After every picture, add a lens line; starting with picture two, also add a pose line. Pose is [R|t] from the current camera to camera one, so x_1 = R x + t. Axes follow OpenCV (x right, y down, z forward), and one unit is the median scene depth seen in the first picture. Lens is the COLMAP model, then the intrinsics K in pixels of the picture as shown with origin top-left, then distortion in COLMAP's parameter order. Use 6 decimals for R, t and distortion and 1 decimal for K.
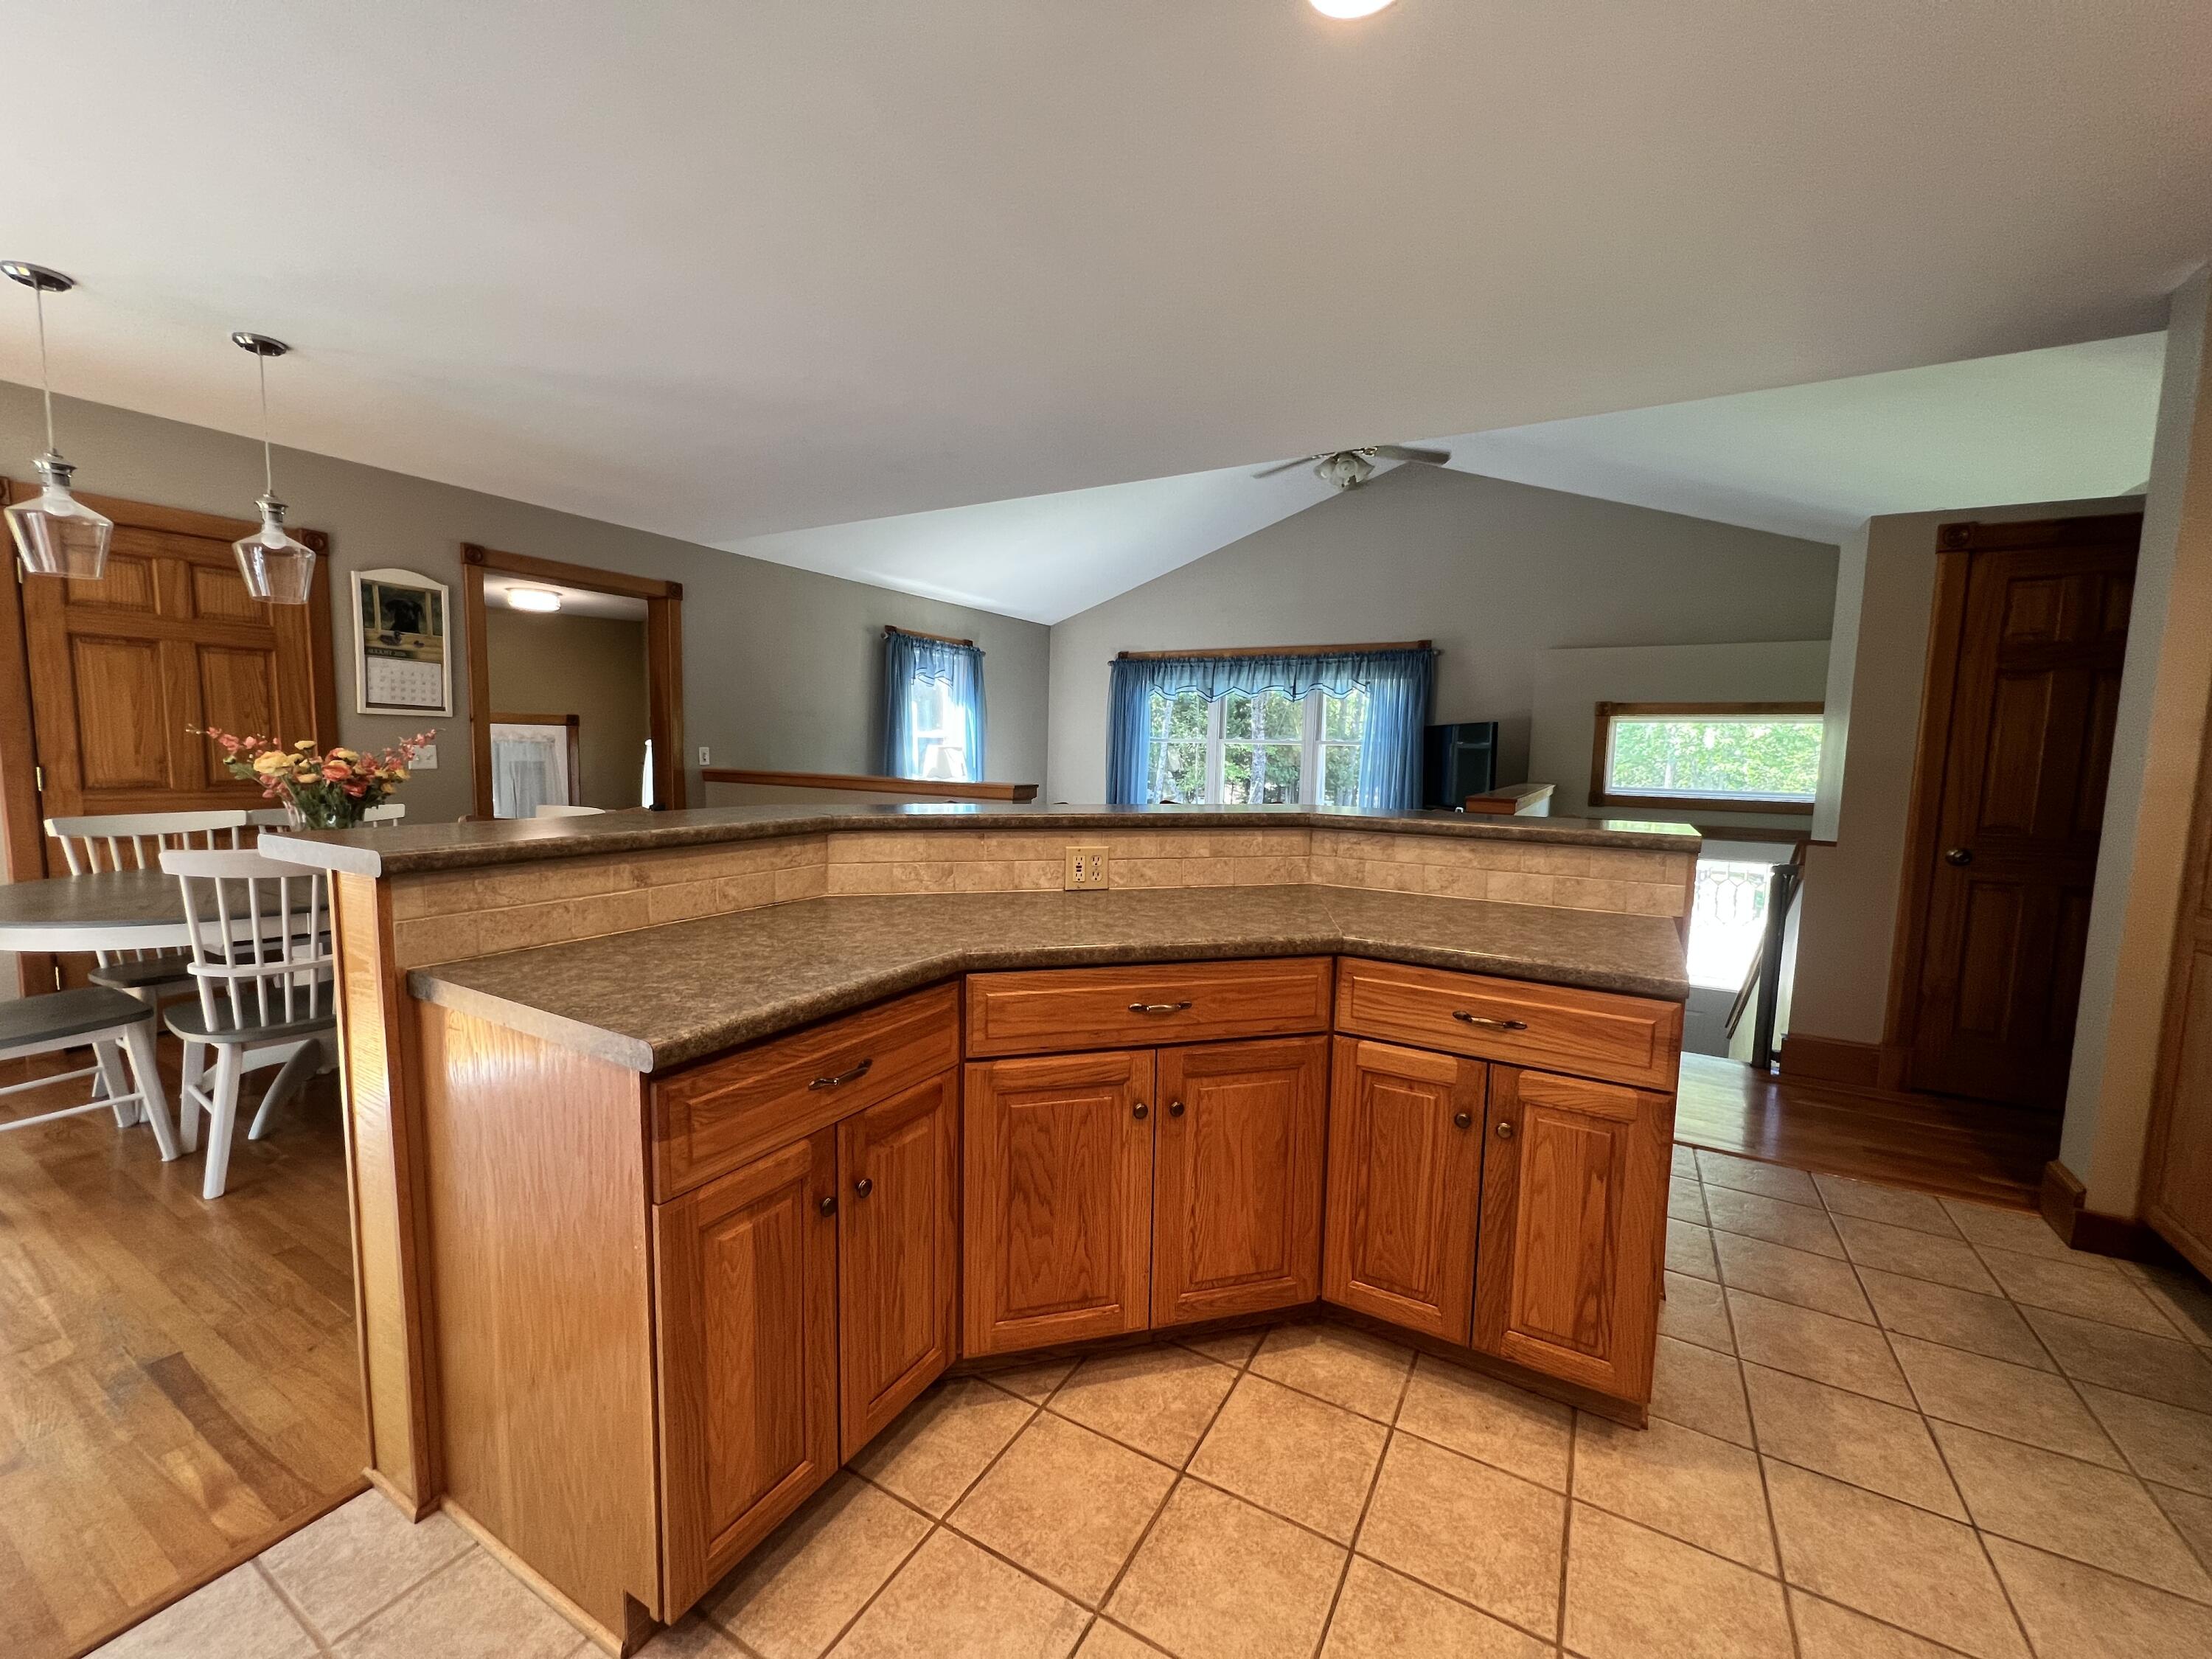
lens RADIAL K [[885.4, 0, 1115.7], [0, 885.4, 830.9], [0, 0, 1]] dist [0.000617, 0.000609]
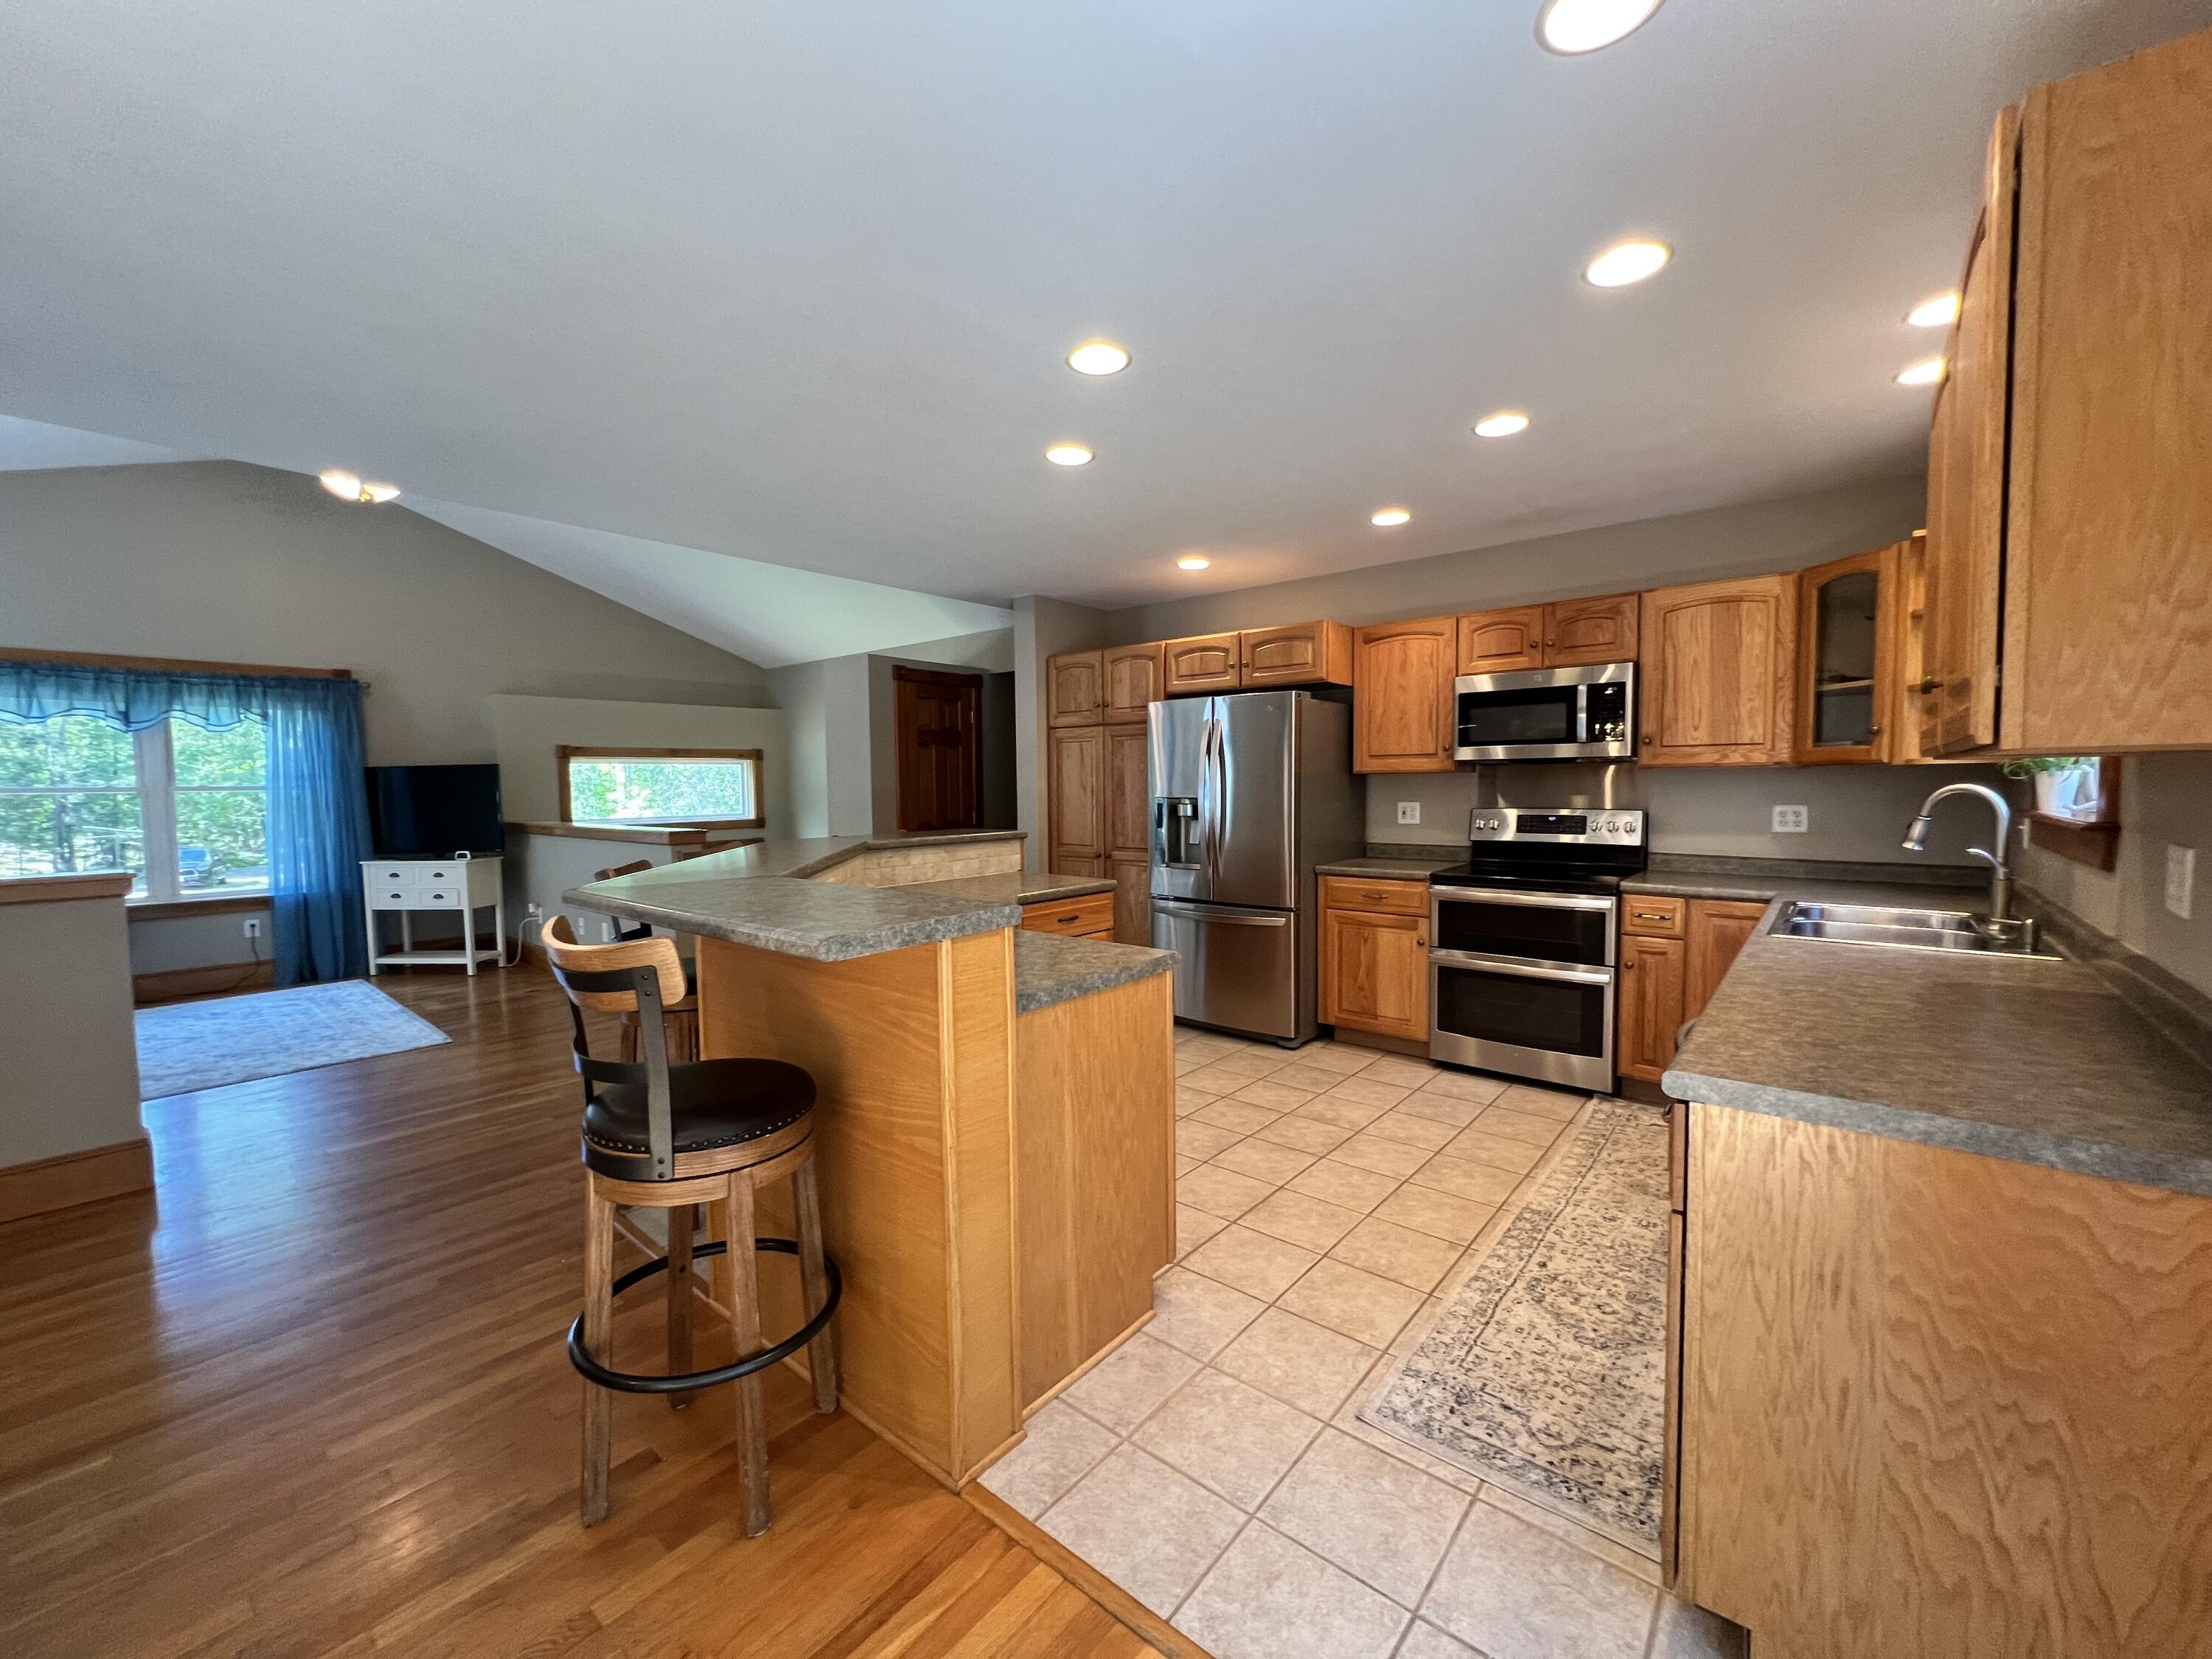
lens RADIAL K [[885.4, 0, 1104.4], [0, 885.4, 833.4], [0, 0, 1]] dist [0.000617, 0.000609]
pose [[0.181927, -0.080642, 0.980000, -0.628172], [0.107582, 0.992281, 0.061681, -0.044625], [-0.977409, 0.094209, 0.189198, 0.186237]]
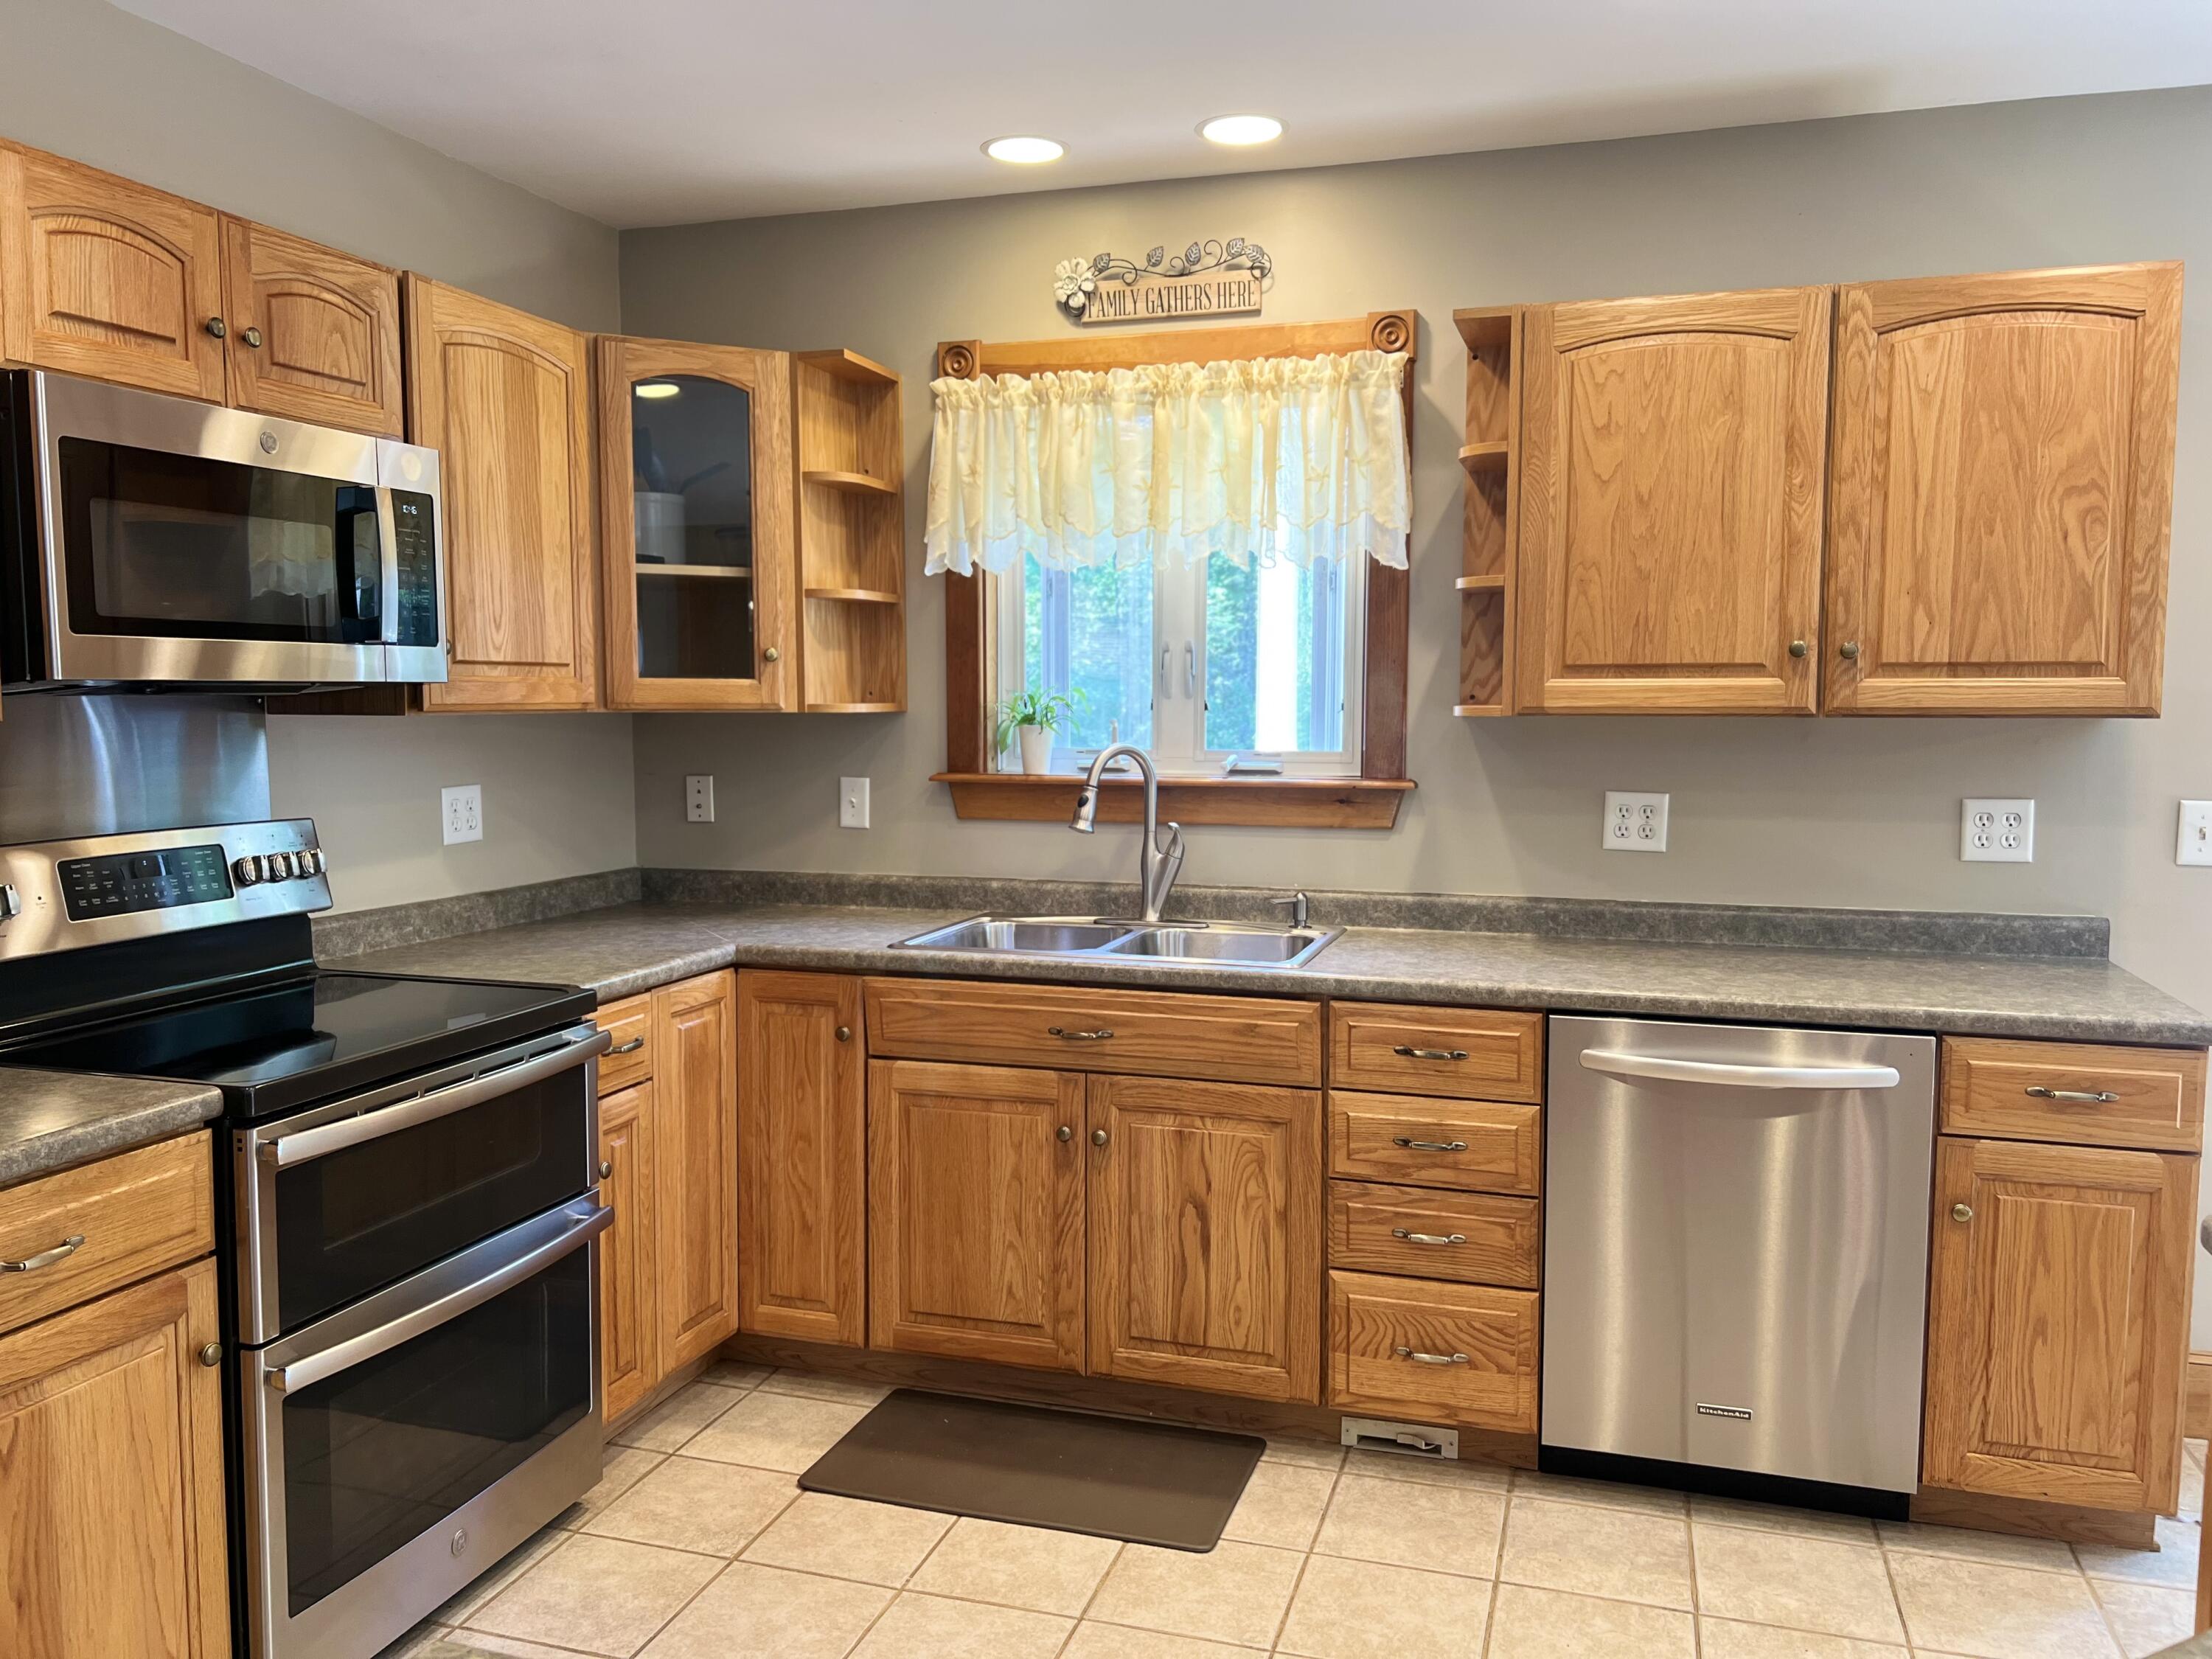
lens RADIAL K [[1675.7, 0, 1097.1], [0, 1675.7, 833.7], [0, 0, 1]] dist [0.031127, -0.047139]
pose [[-0.977745, -0.004530, -0.209747, 0.188904], [-0.041368, 0.984301, 0.171582, -0.076640], [0.205677, 0.176441, -0.962583, 0.536175]]
